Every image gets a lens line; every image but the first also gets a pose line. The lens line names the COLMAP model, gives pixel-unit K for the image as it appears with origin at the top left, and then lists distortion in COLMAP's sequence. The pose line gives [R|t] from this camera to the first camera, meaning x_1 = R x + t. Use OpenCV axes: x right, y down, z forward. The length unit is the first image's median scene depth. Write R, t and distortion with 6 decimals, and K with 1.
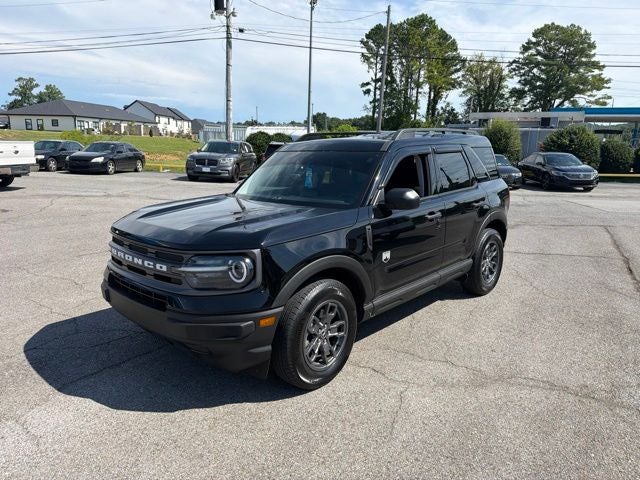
lens RADIAL K [[450.0, 0, 319.0], [0, 450.0, 241.8], [0, 0, 1]] dist [0.031481, -0.040416]
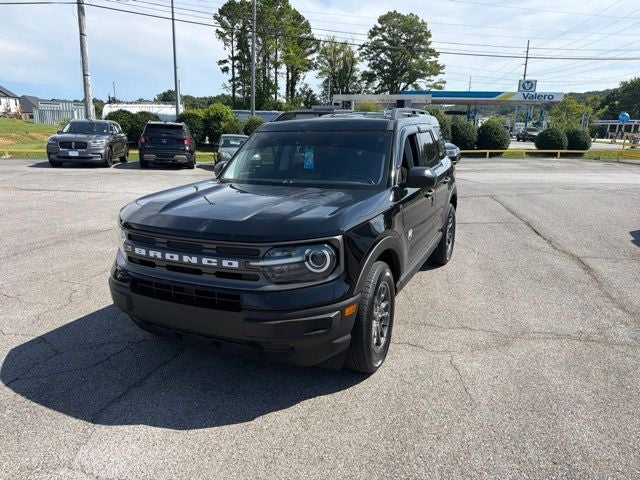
lens RADIAL K [[450.0, 0, 318.1], [0, 450.0, 241.1], [0, 0, 1]] dist [0.031481, -0.040416]
pose [[0.954183, -0.077551, 0.289001, -0.042828], [0.066028, 0.996593, 0.049427, -0.002010], [-0.291849, -0.028080, 0.956052, 0.009868]]
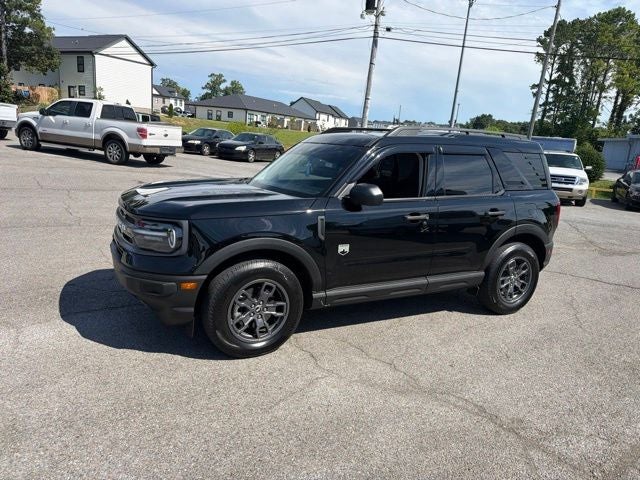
lens RADIAL K [[450.0, 0, 317.2], [0, 450.0, 242.0], [0, 0, 1]] dist [0.031481, -0.040416]
pose [[0.940418, 0.130416, -0.314015, 0.050517], [-0.129890, 0.991269, 0.022692, 0.000139], [0.314233, 0.019447, 0.949147, 0.002340]]
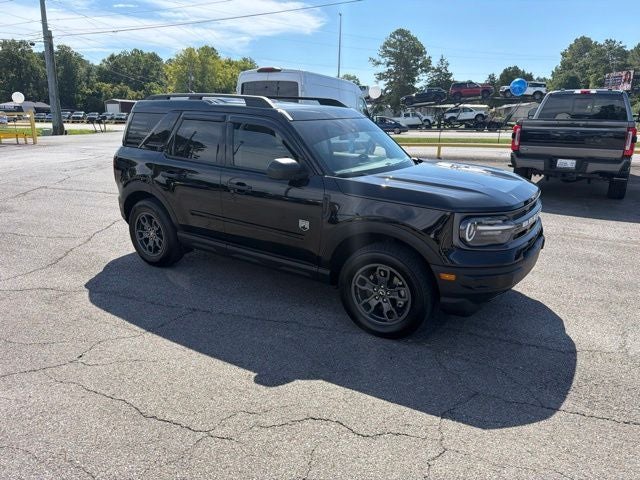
lens RADIAL K [[450.0, 0, 323.4], [0, 450.0, 241.8], [0, 0, 1]] dist [0.031481, -0.040416]
pose [[-0.152565, -0.286449, 0.945870, -0.153752], [0.196810, 0.929099, 0.313114, -0.039498], [-0.968499, 0.233927, -0.085372, 0.174117]]
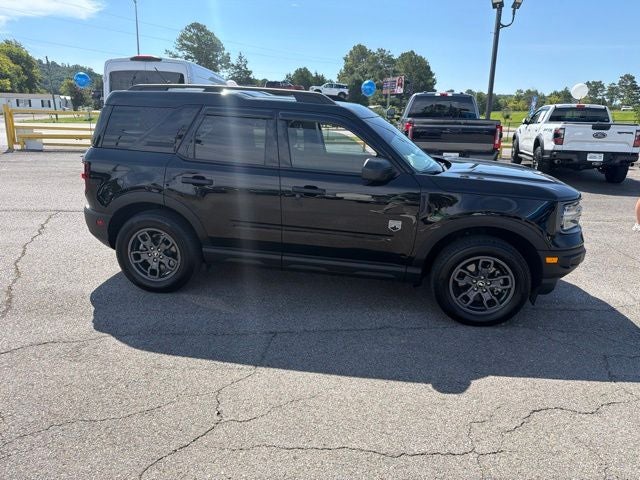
lens RADIAL K [[450.0, 0, 320.7], [0, 450.0, 236.5], [0, 0, 1]] dist [0.031481, -0.040416]
pose [[-0.541396, -0.249641, 0.802851, -0.120091], [0.144351, 0.913123, 0.381272, -0.052687], [-0.828283, 0.322312, -0.458326, 0.242525]]
